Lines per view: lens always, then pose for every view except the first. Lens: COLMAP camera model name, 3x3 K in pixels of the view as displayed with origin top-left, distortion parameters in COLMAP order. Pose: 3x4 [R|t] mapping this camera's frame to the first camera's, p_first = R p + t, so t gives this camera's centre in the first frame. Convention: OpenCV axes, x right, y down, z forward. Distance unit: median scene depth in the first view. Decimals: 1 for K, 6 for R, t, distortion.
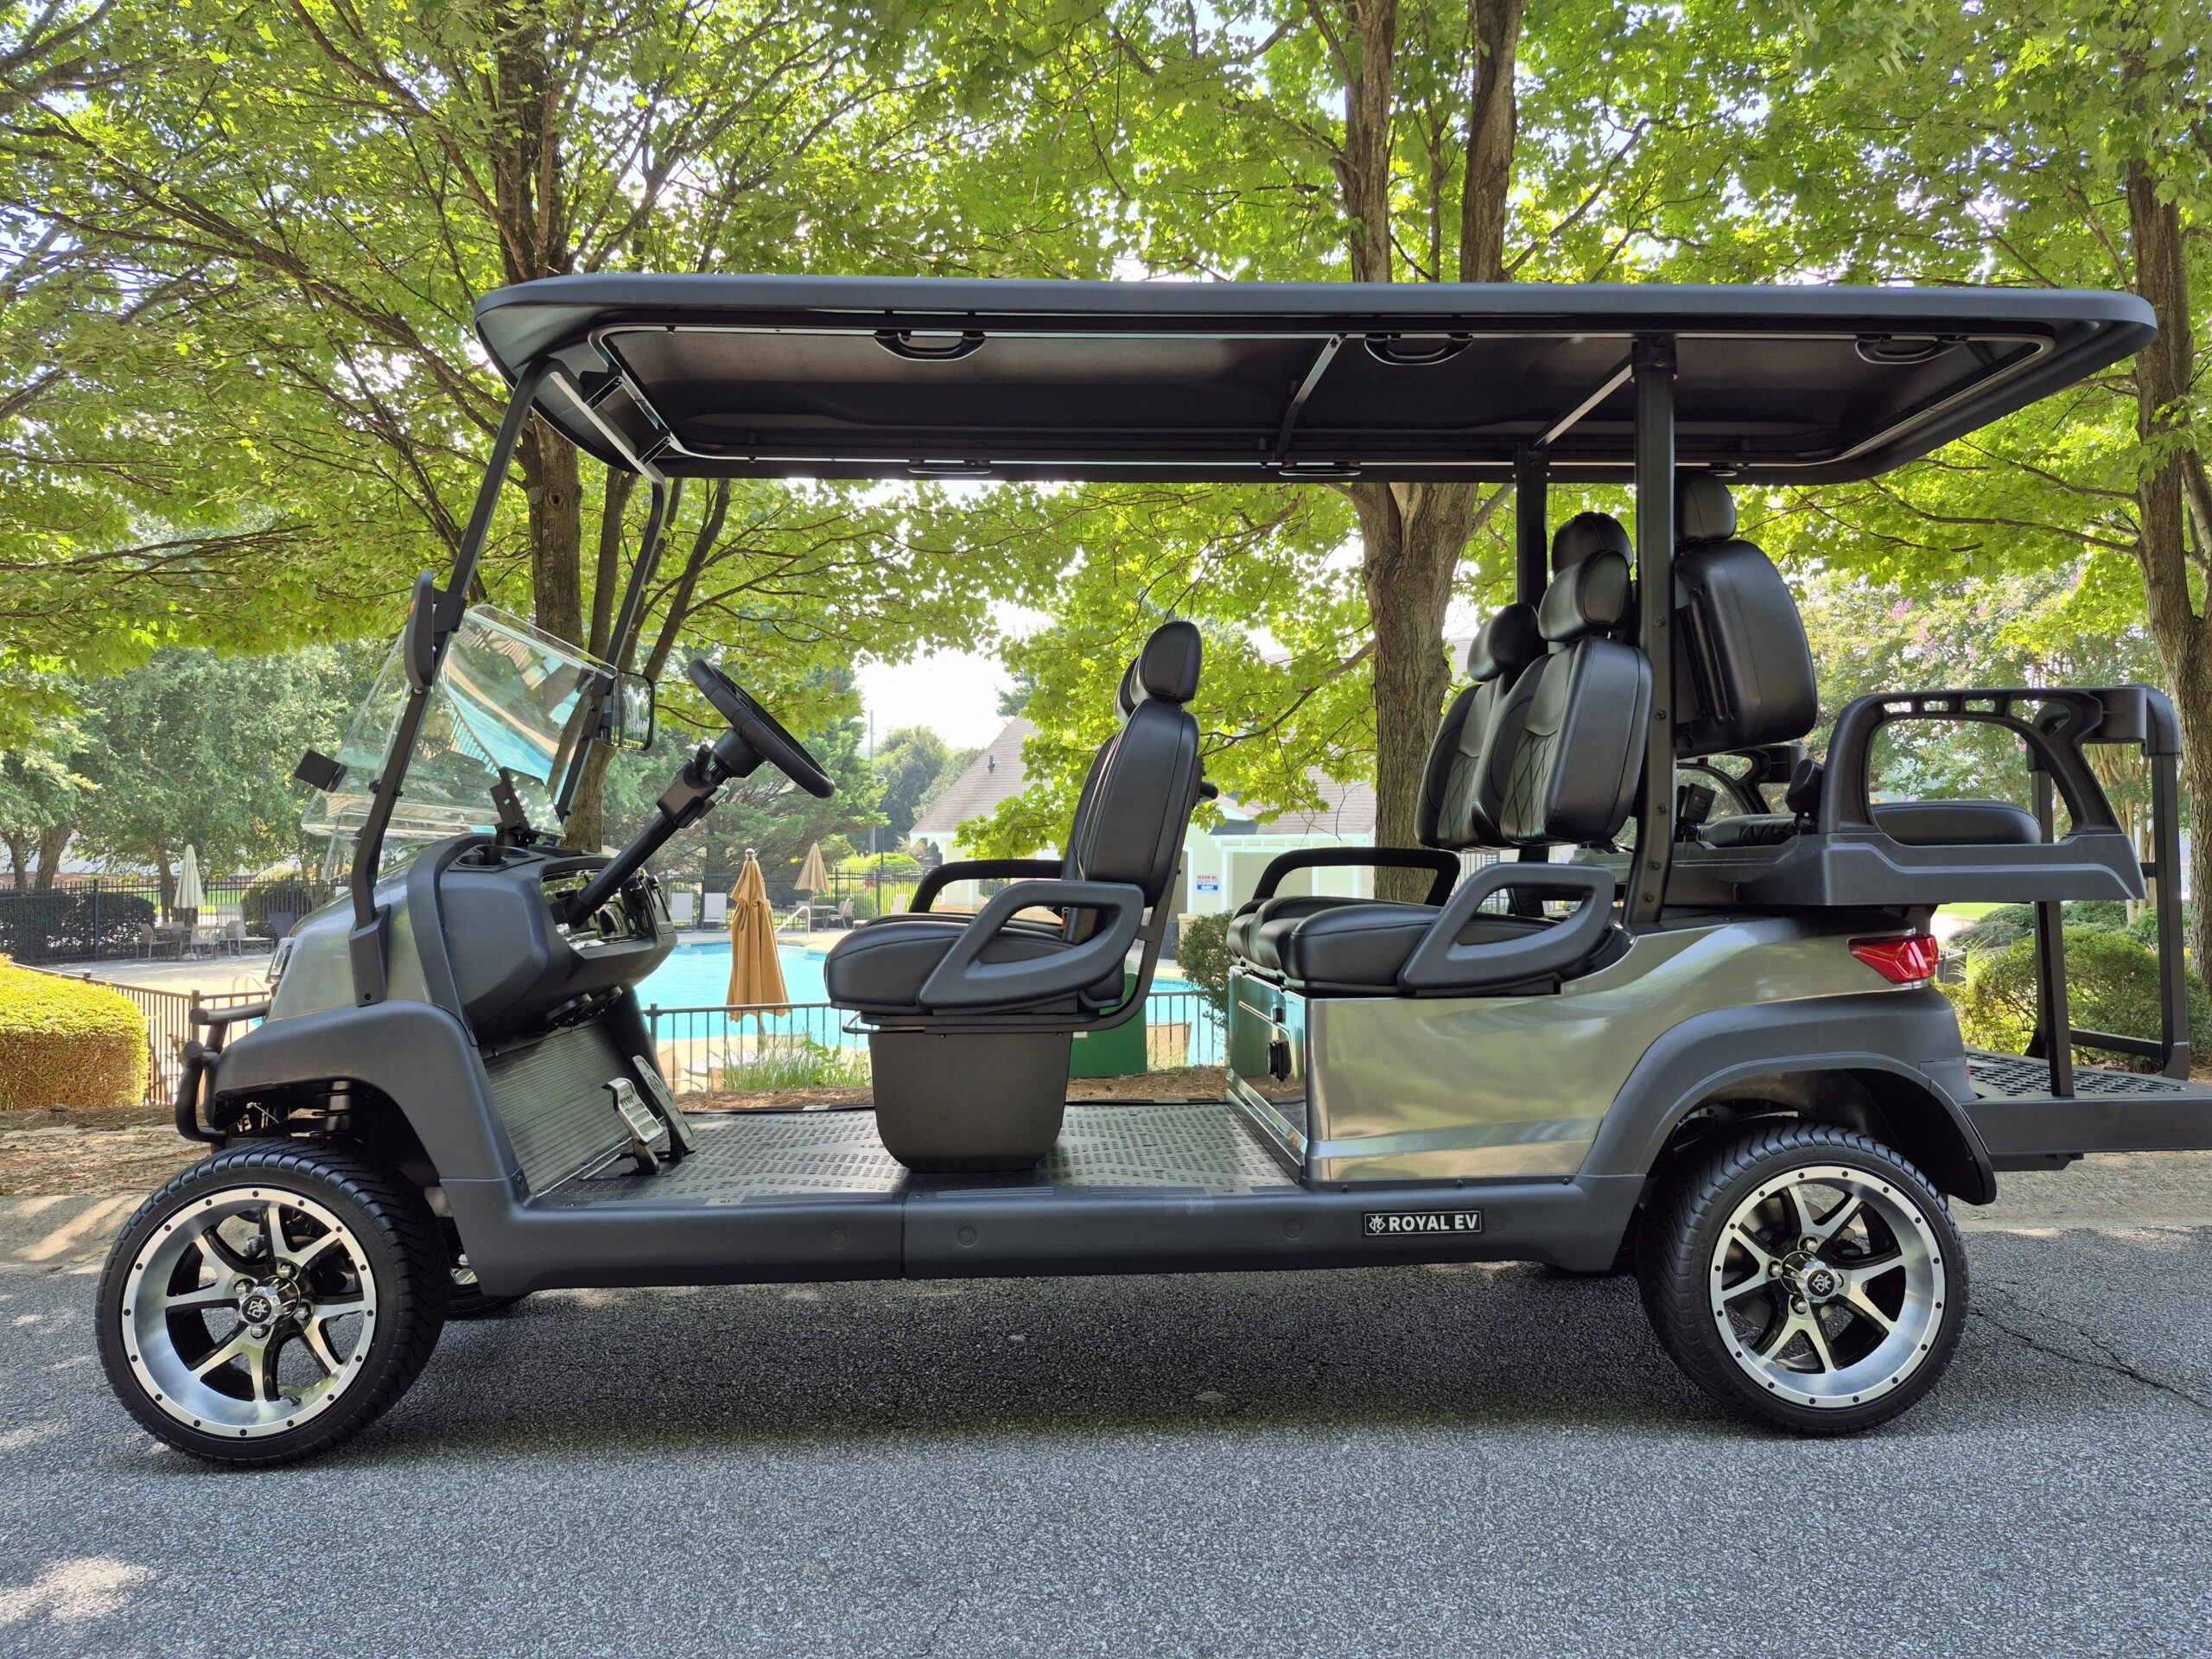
lens RADIAL K [[1521.4, 0, 1119.1], [0, 1521.4, 832.0], [0, 0, 1]] dist [0.099131, -0.116198]
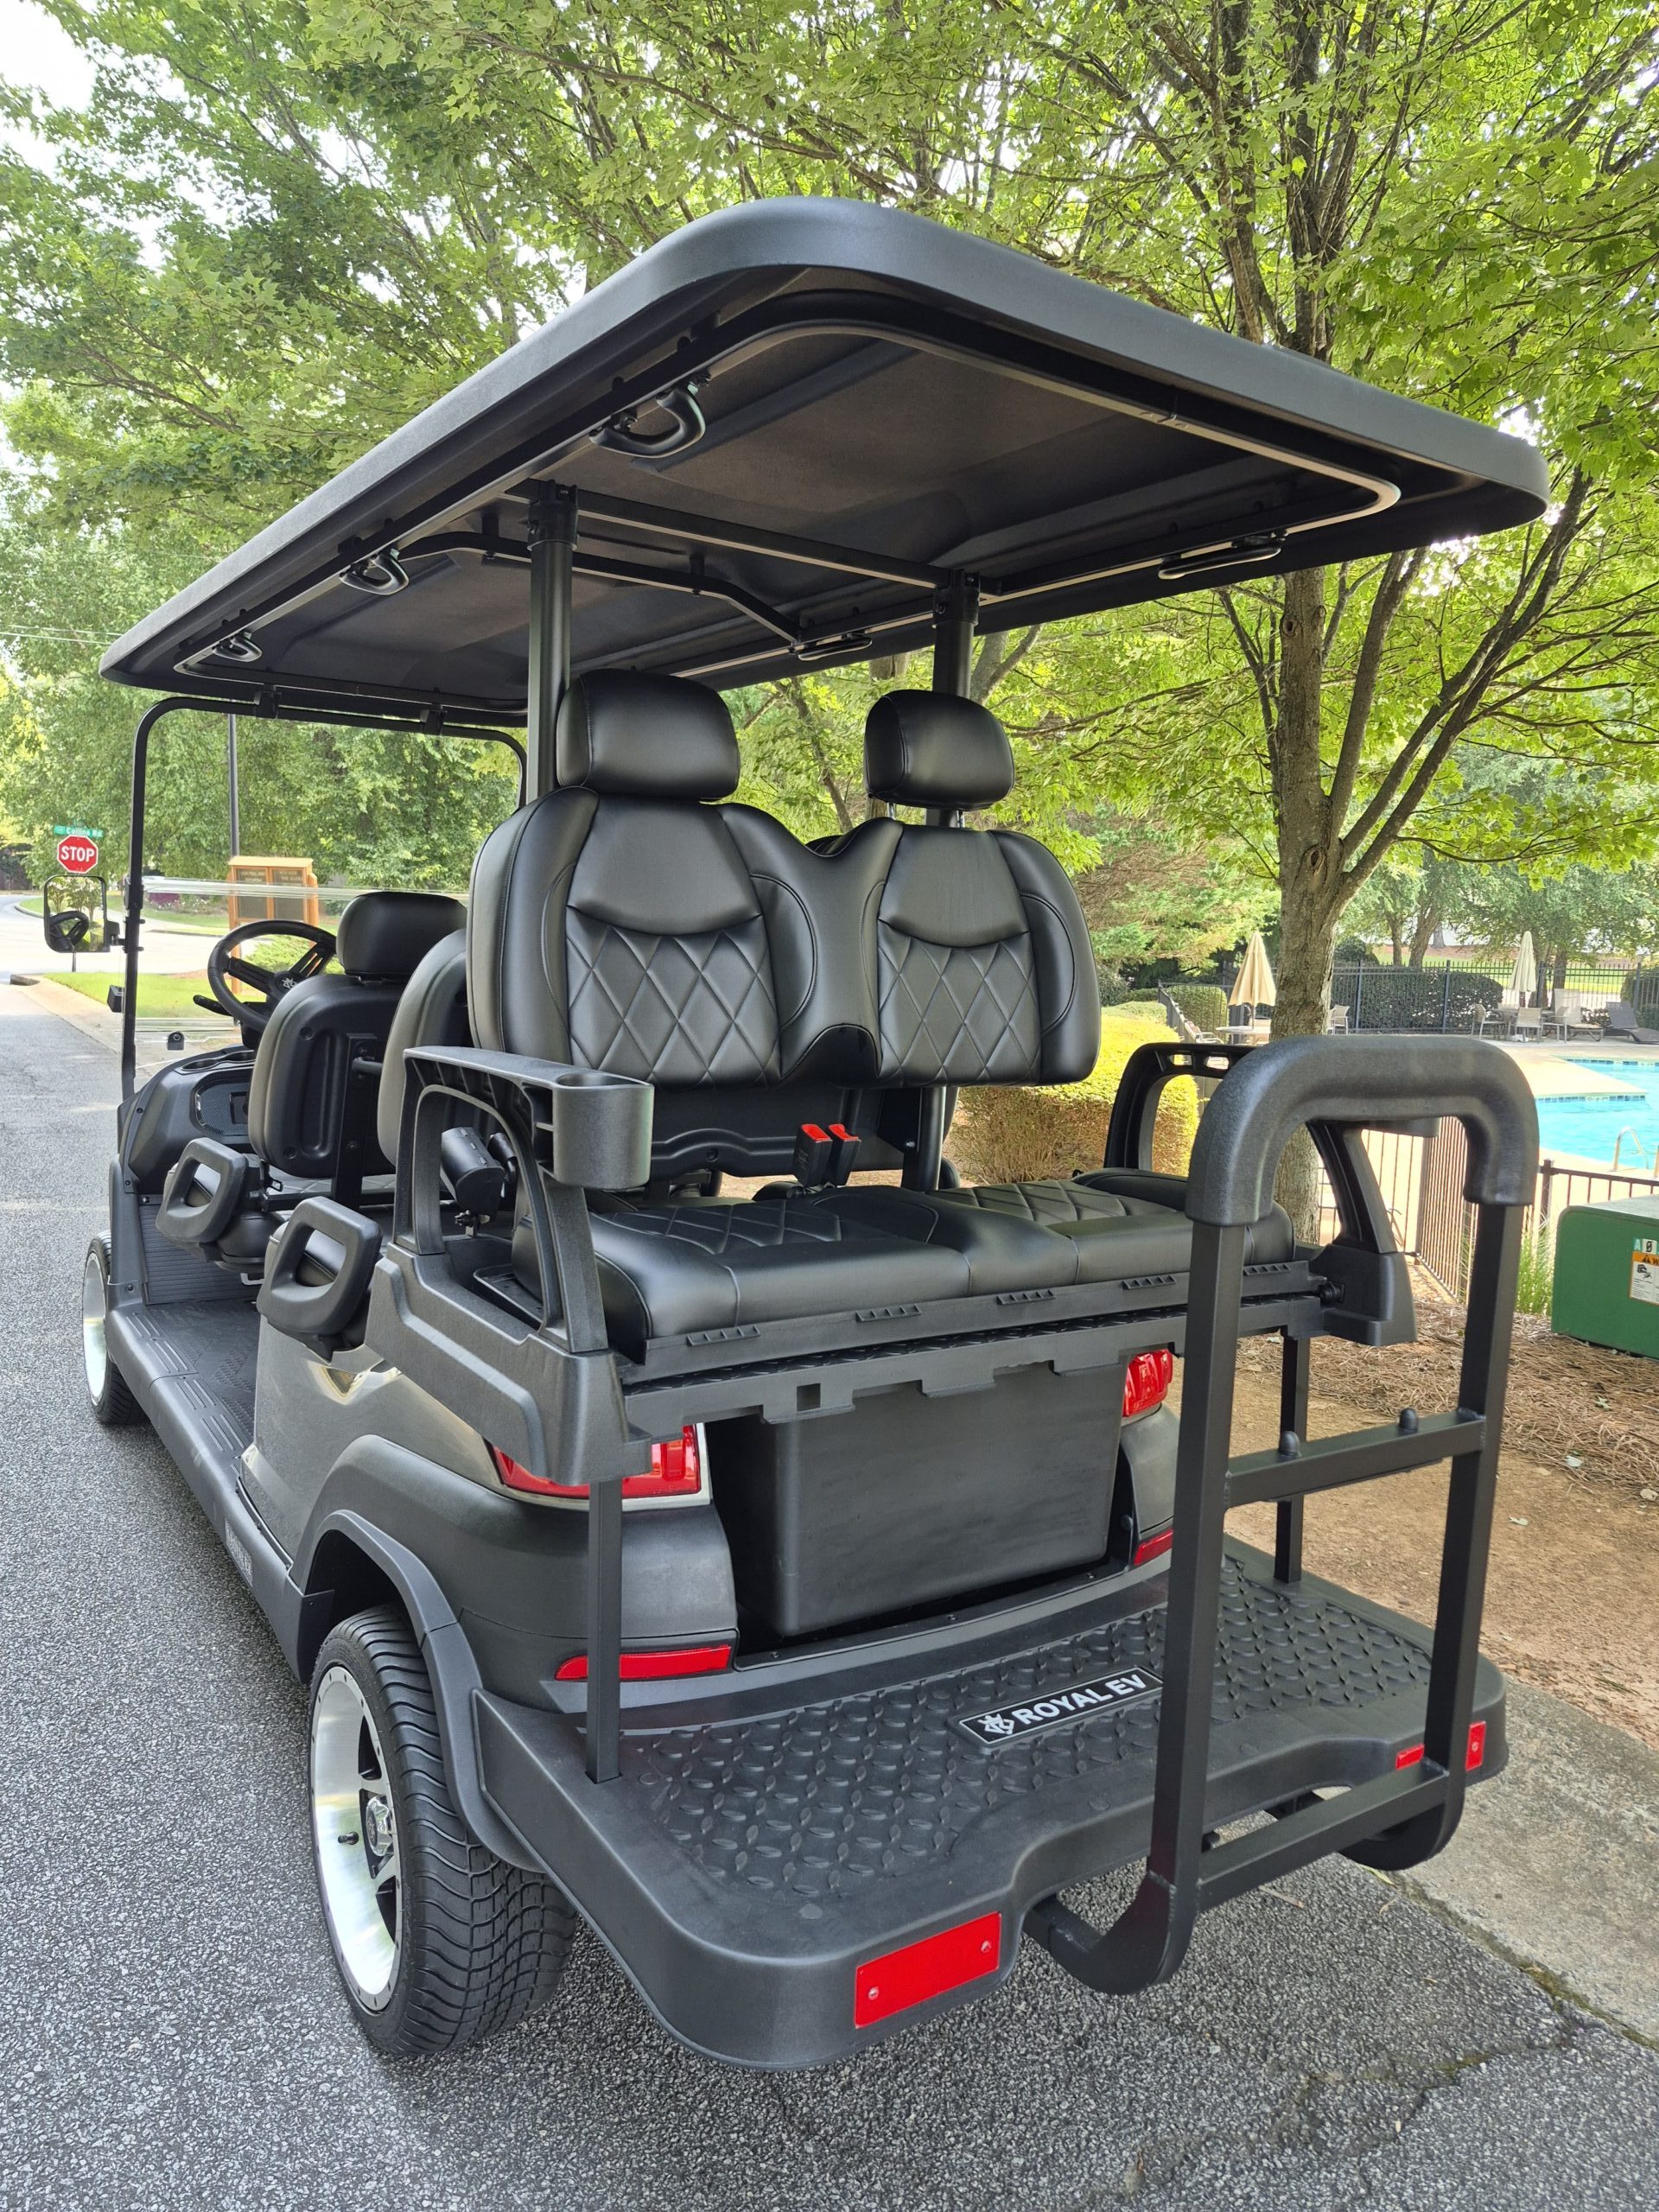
lens RADIAL K [[1515.8, 0, 819.7], [0, 1515.8, 1094.1], [0, 0, 1]] dist [0.107416, -0.126602]
pose [[0.492851, 0.125287, -0.861047, 0.351511], [-0.020870, 0.990997, 0.132250, -0.049479], [0.869864, -0.047210, 0.491028, 0.259440]]
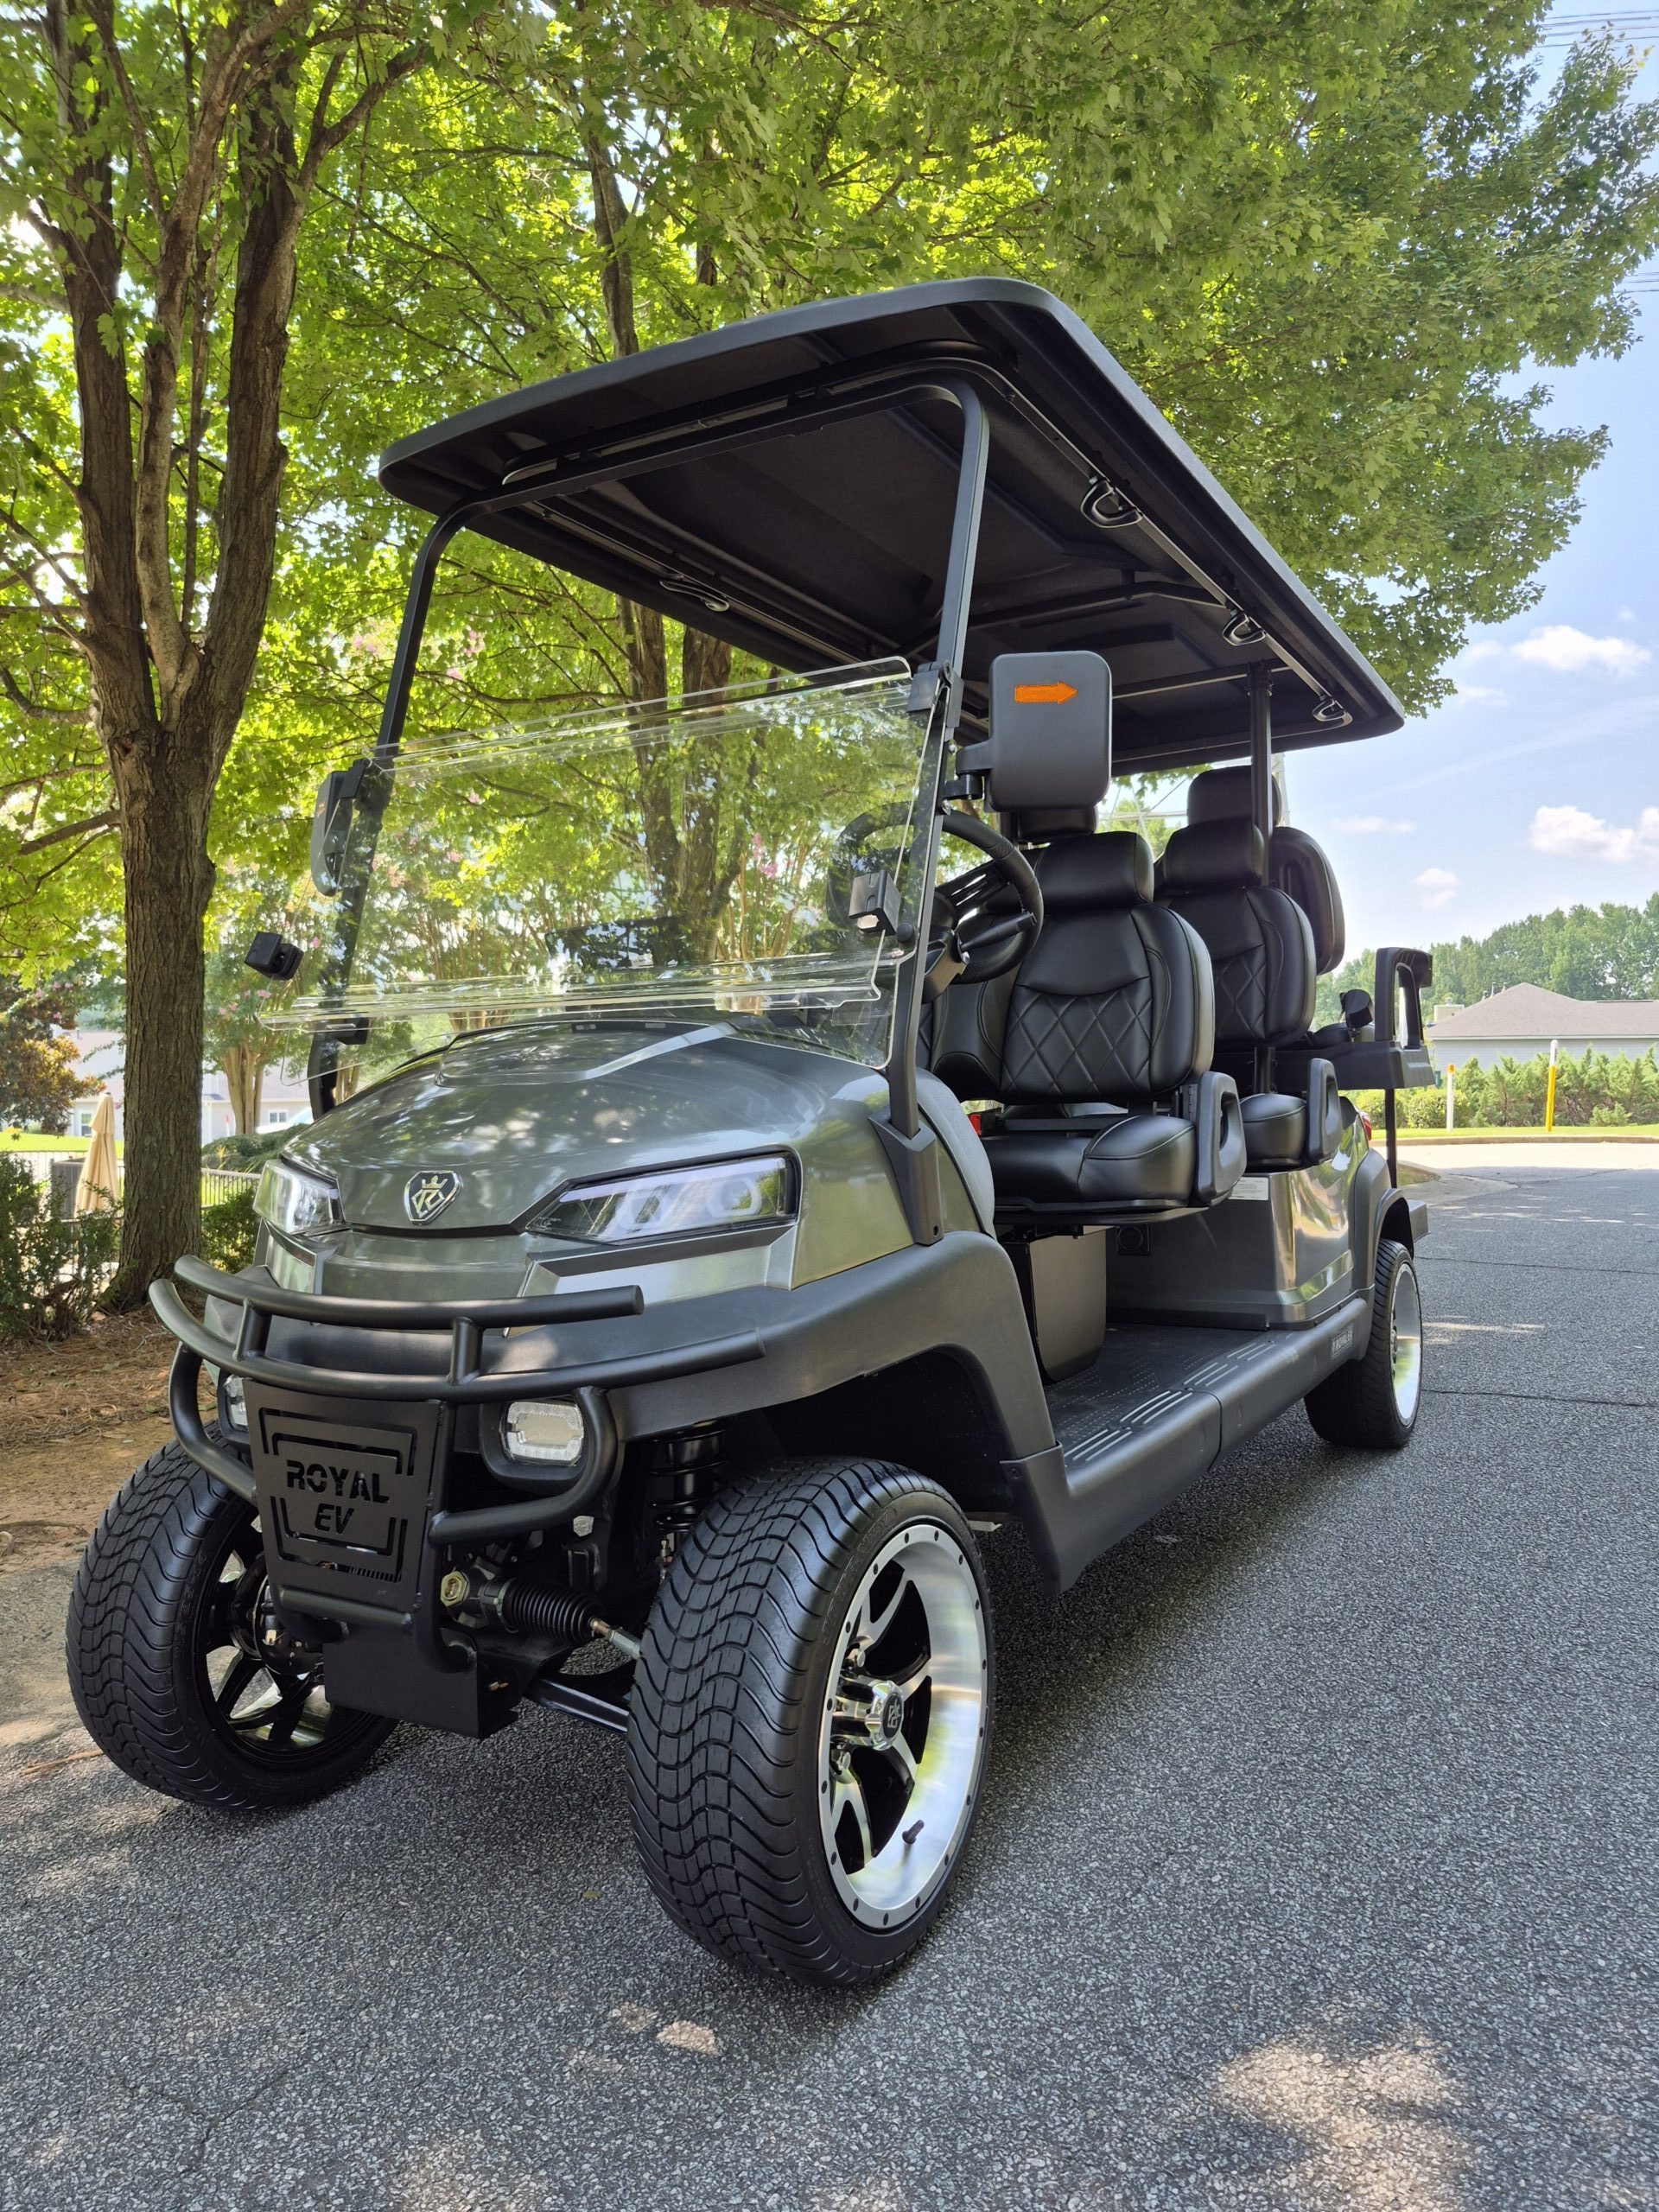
lens RADIAL K [[1534.5, 0, 829.5], [0, 1534.5, 1106.0], [0, 0, 1]] dist [0.108495, -0.131613]
pose [[0.538760, -0.017177, 0.842284, -0.339684], [-0.000308, 0.999788, 0.020586, 0.010238], [-0.842459, -0.011350, 0.538640, 0.202435]]
